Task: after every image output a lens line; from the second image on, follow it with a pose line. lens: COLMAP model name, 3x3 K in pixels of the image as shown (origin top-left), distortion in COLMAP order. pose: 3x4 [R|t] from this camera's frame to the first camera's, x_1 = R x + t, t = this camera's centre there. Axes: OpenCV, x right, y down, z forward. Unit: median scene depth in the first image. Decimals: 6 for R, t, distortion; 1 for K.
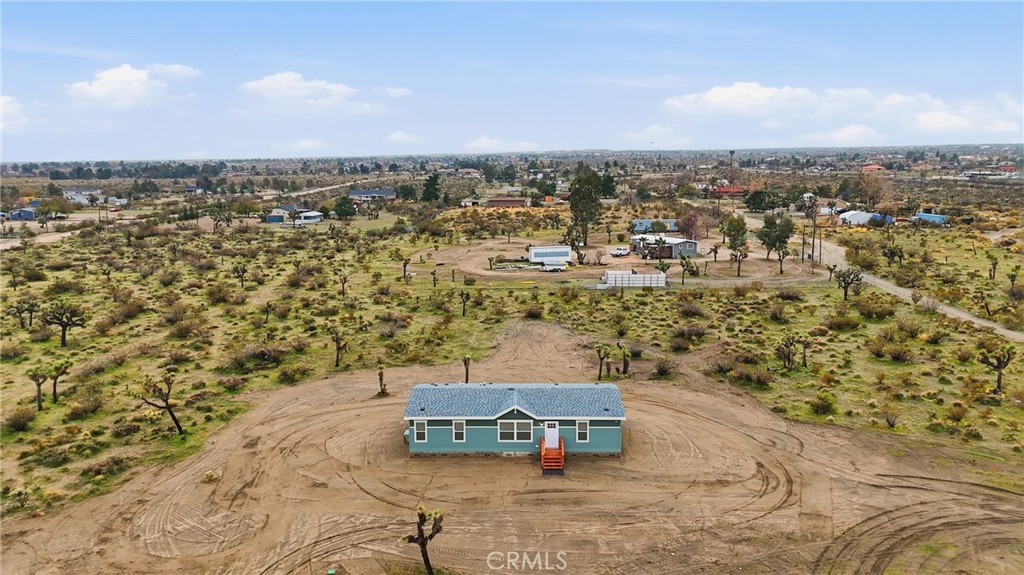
lens RADIAL K [[746.1, 0, 514.2], [0, 746.1, 293.0], [0, 0, 1]] dist [0.045181, -0.018901]
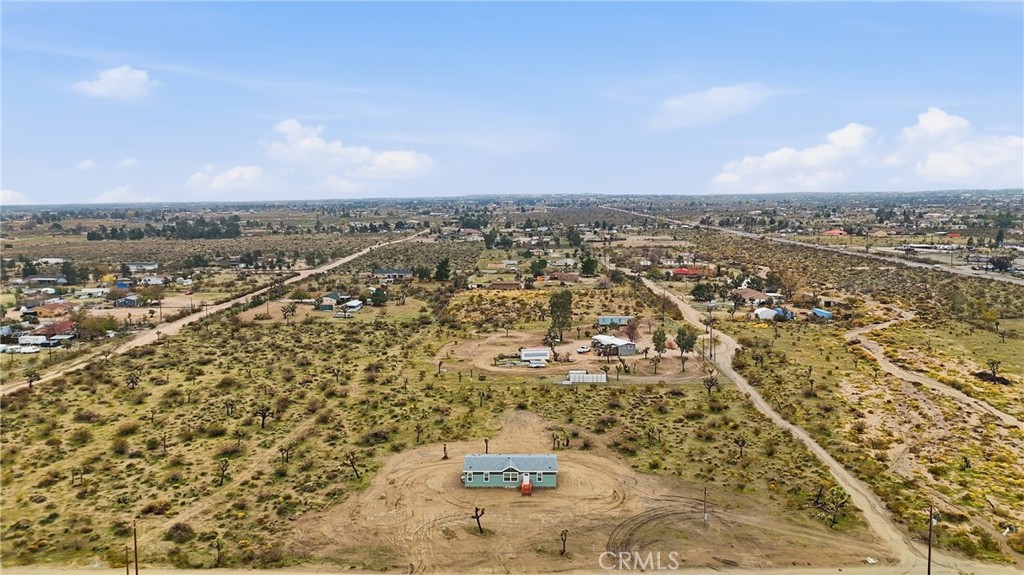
lens RADIAL K [[746.1, 0, 512.8], [0, 746.1, 286.0], [0, 0, 1]] dist [0.045181, -0.018901]
pose [[0.999998, 0.001094, 0.001634, 0.002287], [-0.000993, 0.998165, -0.060540, -0.169137], [-0.001698, 0.060539, 0.998164, -0.859567]]
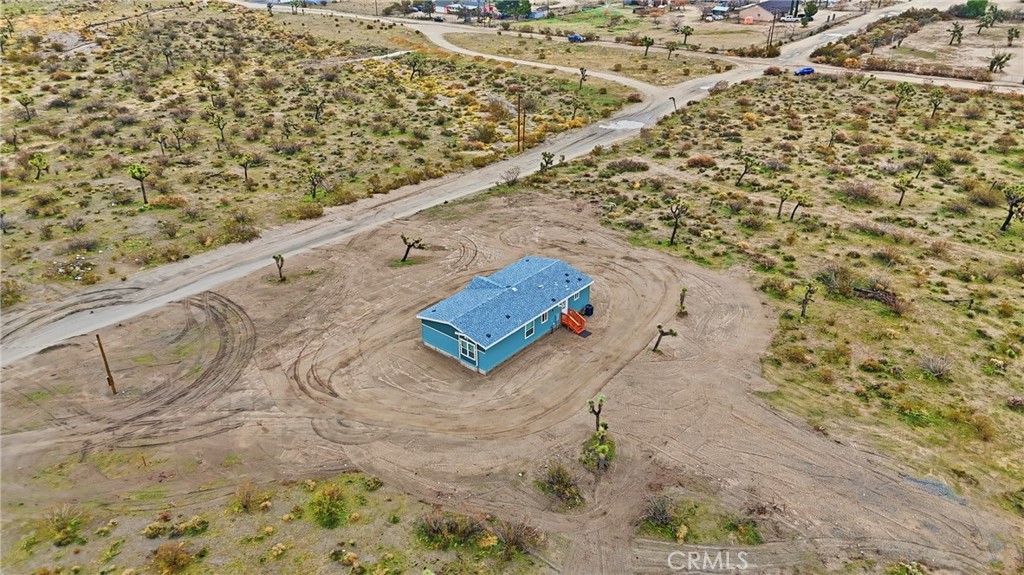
lens RADIAL K [[746.1, 0, 516.4], [0, 746.1, 291.1], [0, 0, 1]] dist [0.045181, -0.018901]
pose [[-0.633819, 0.376923, -0.675427, 0.548532], [-0.114673, 0.817790, 0.563977, -0.373856], [0.764934, 0.434913, -0.475108, 1.066781]]
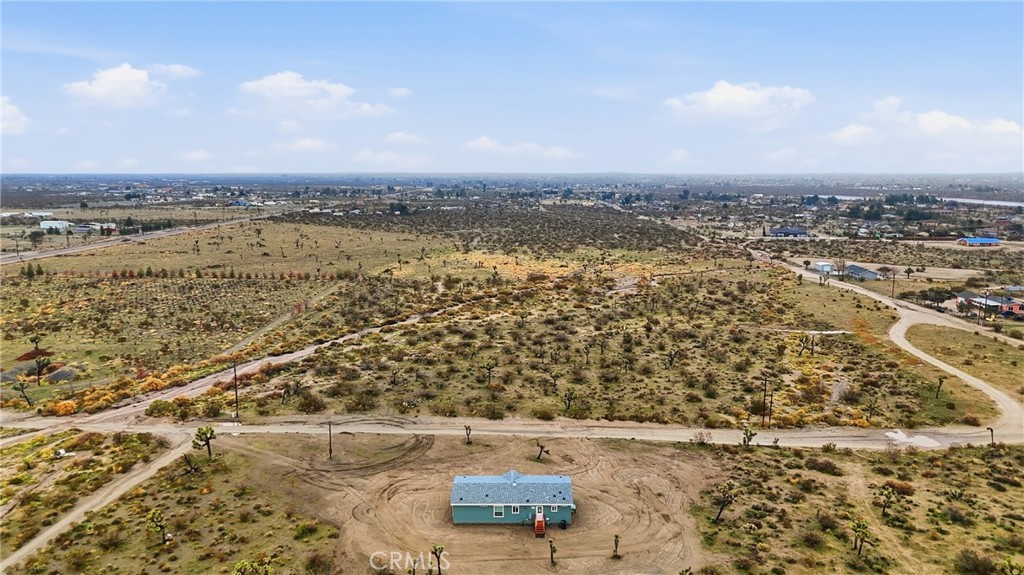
lens RADIAL K [[746.1, 0, 514.8], [0, 746.1, 285.7], [0, 0, 1]] dist [0.045181, -0.018901]
pose [[-0.999945, 0.008270, -0.006444, 0.002117], [0.005743, 0.946285, 0.323284, -0.590486], [0.008771, 0.323229, -0.946280, 1.687615]]
